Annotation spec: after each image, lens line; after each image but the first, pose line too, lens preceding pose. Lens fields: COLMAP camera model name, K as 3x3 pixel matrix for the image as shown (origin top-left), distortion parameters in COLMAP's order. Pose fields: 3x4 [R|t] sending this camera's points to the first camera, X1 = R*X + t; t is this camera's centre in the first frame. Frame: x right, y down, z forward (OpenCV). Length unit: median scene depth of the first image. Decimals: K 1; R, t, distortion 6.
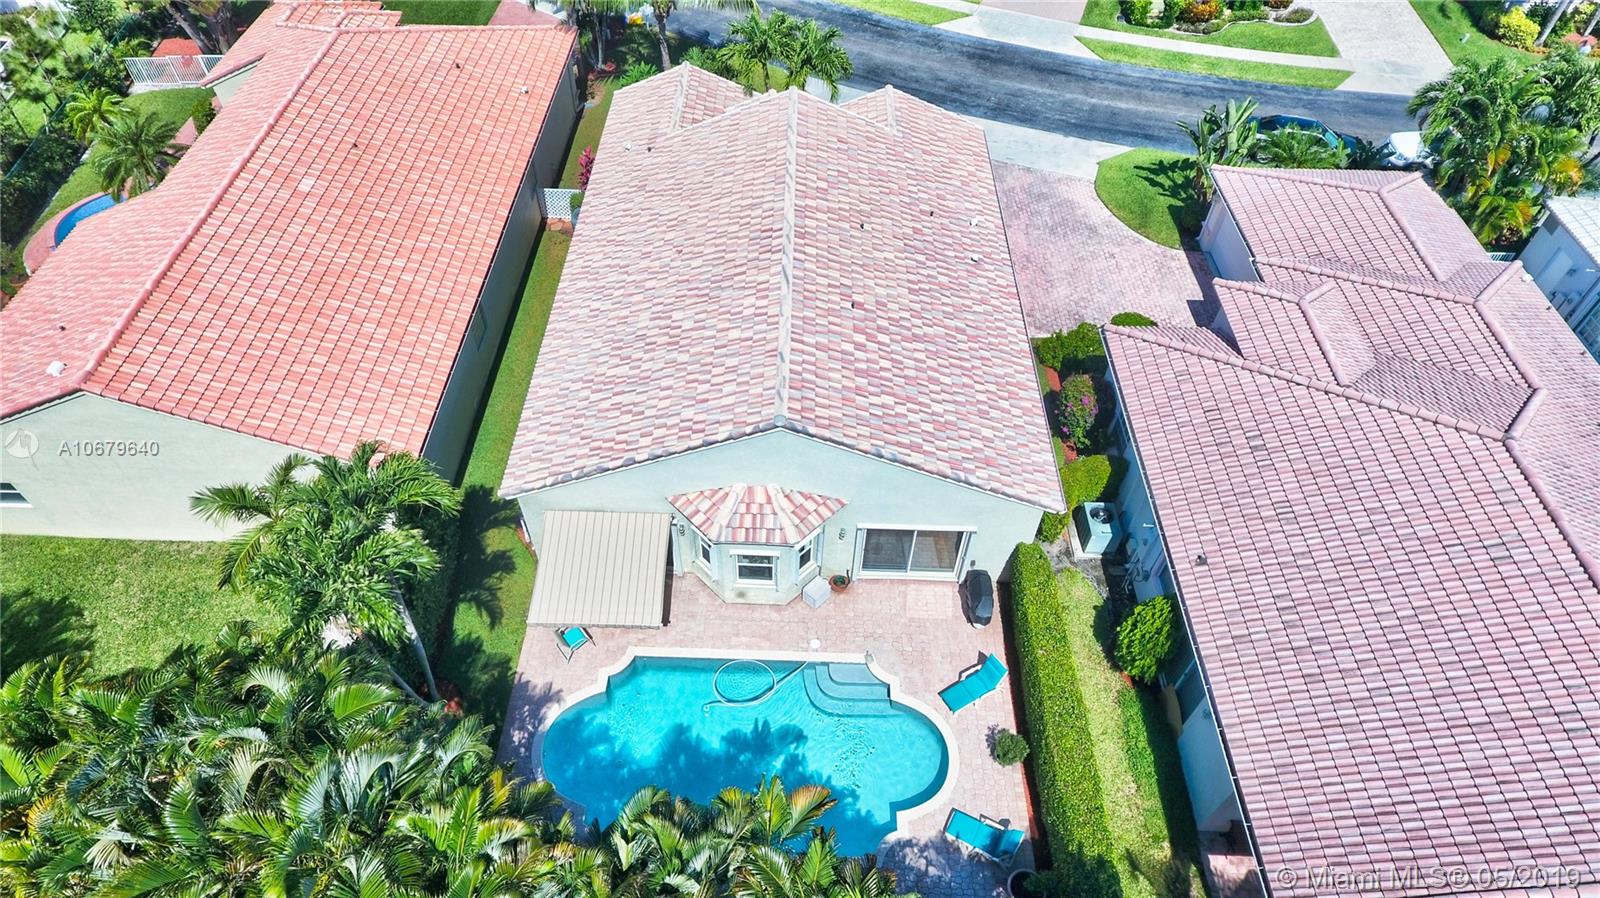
lens RADIAL K [[931.9, 0, 791.9], [0, 931.9, 453.6], [0, 0, 1]] dist [-0.000549, -0.000674]
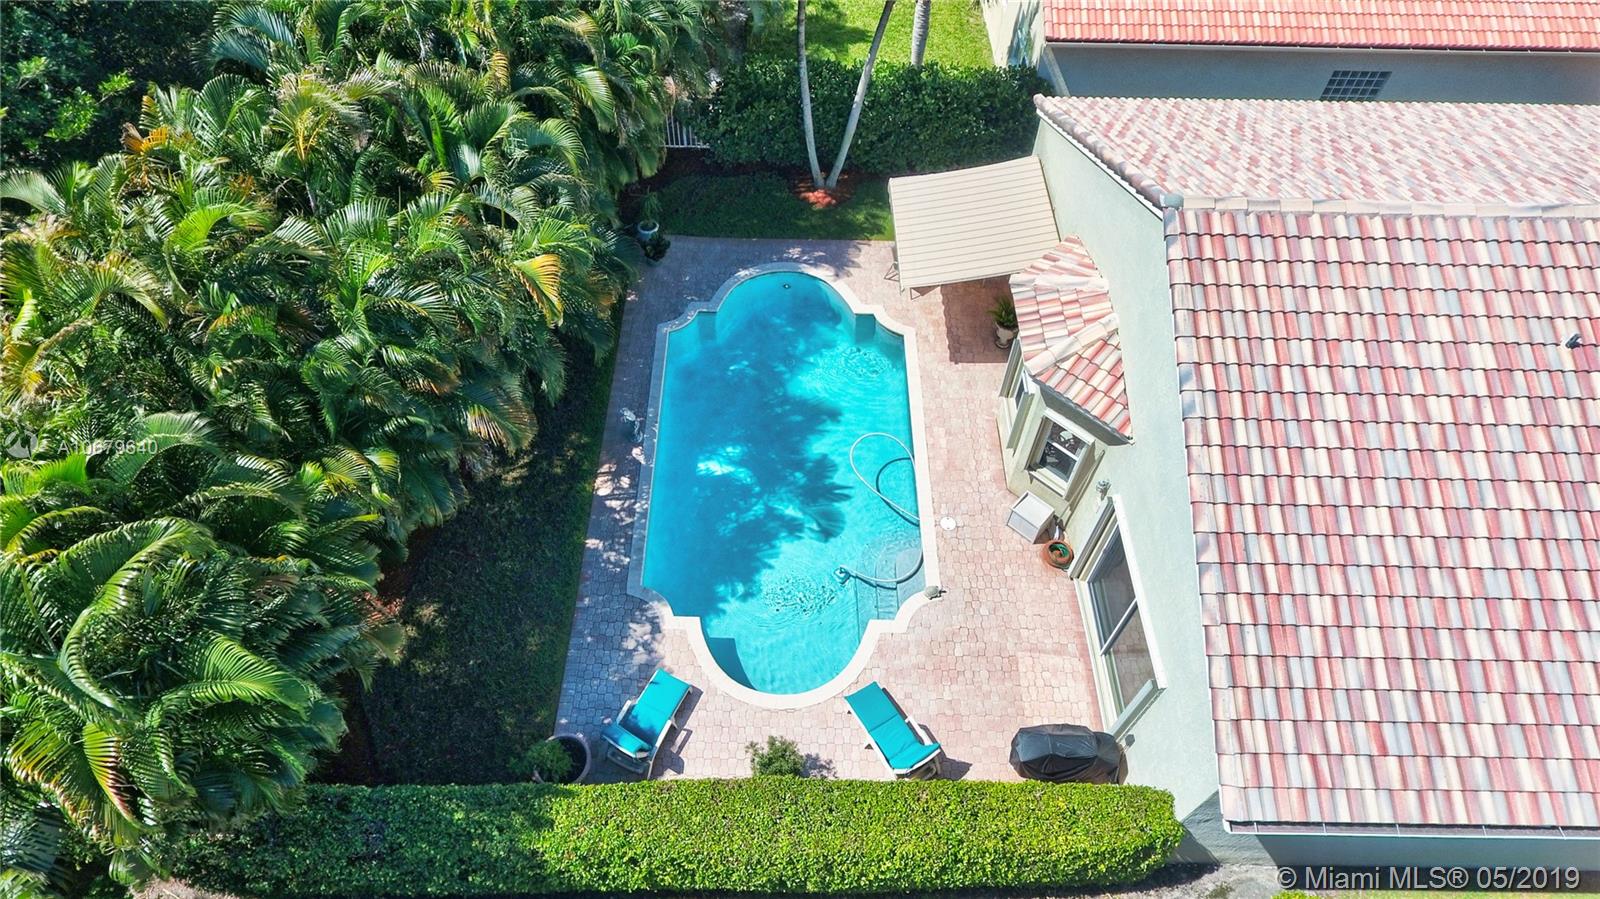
lens RADIAL K [[970.2, 0, 769.8], [0, 970.2, 419.8], [0, 0, 1]] dist [0.000395, 0.000174]
pose [[0.001813, 0.779001, -0.627020, 0.420228], [-0.753389, 0.413376, 0.511395, -0.092565], [0.657572, 0.471463, 0.587640, 0.474487]]
